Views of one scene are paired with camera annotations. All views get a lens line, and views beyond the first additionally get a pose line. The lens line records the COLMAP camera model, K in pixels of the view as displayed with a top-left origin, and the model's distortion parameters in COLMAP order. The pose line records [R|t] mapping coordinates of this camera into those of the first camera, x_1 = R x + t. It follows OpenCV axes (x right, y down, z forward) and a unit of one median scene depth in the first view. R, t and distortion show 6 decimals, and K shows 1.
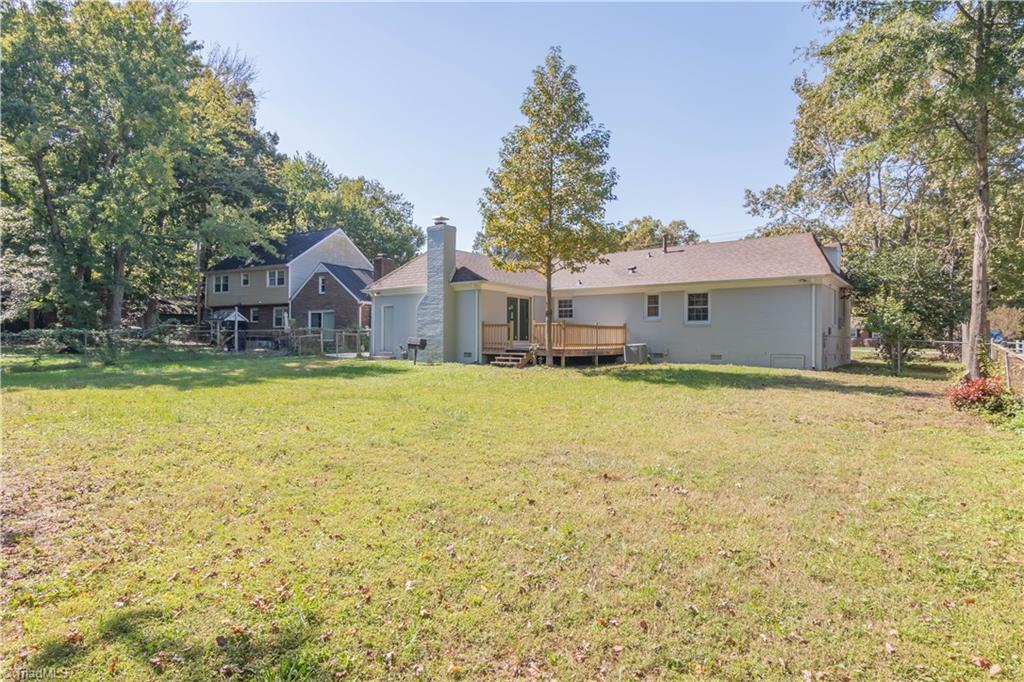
lens RADIAL K [[498.7, 0, 512.0], [0, 498.7, 341.0], [0, 0, 1]] dist [0.020054, -0.000027]
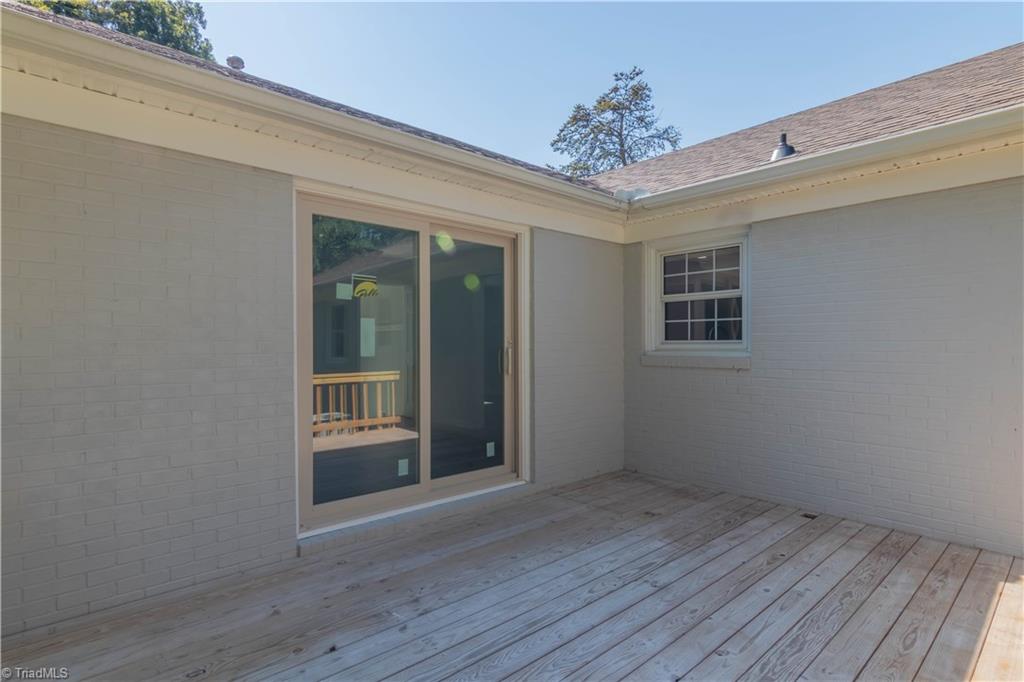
lens RADIAL K [[520.2, 0, 512.0], [0, 520.2, 341.0], [0, 0, 1]] dist [0.000772, -0.000267]
pose [[0.979648, -0.007989, -0.200564, 0.087283], [0.004084, 0.999794, -0.019875, -0.050380], [0.200681, 0.018651, 0.979479, 0.910462]]
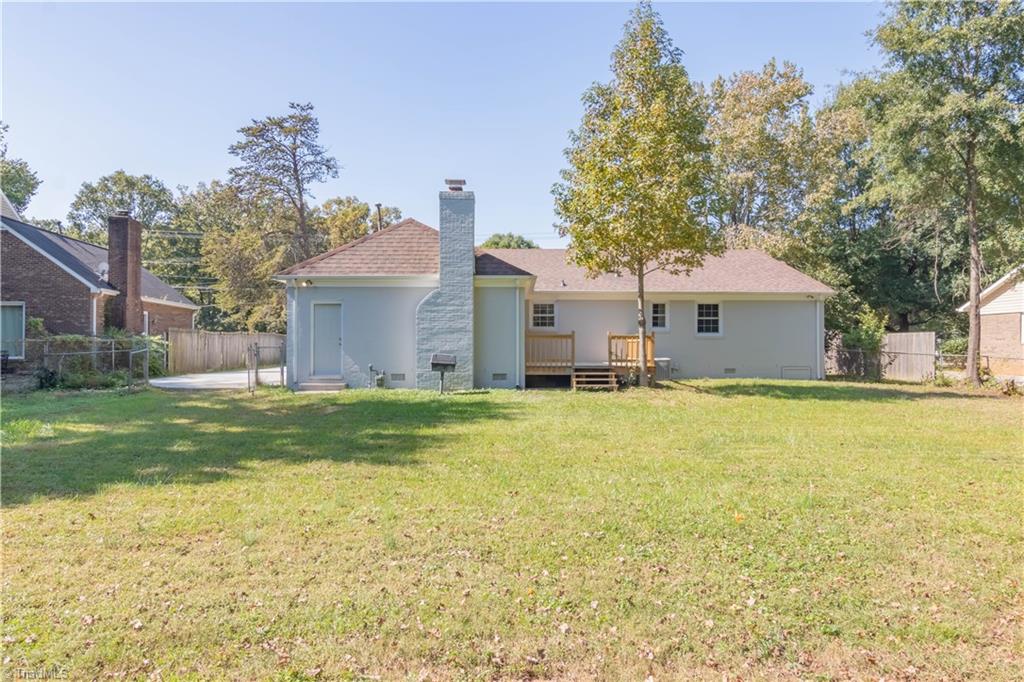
lens RADIAL K [[623.3, 0, 509.2], [0, 623.3, 356.1], [0, 0, 1]] dist [-0.000502, -0.000086]
pose [[0.808865, -0.012187, 0.587868, -0.611106], [0.008132, 0.999921, 0.009541, -0.010698], [-0.587938, -0.002937, 0.808901, 0.260032]]
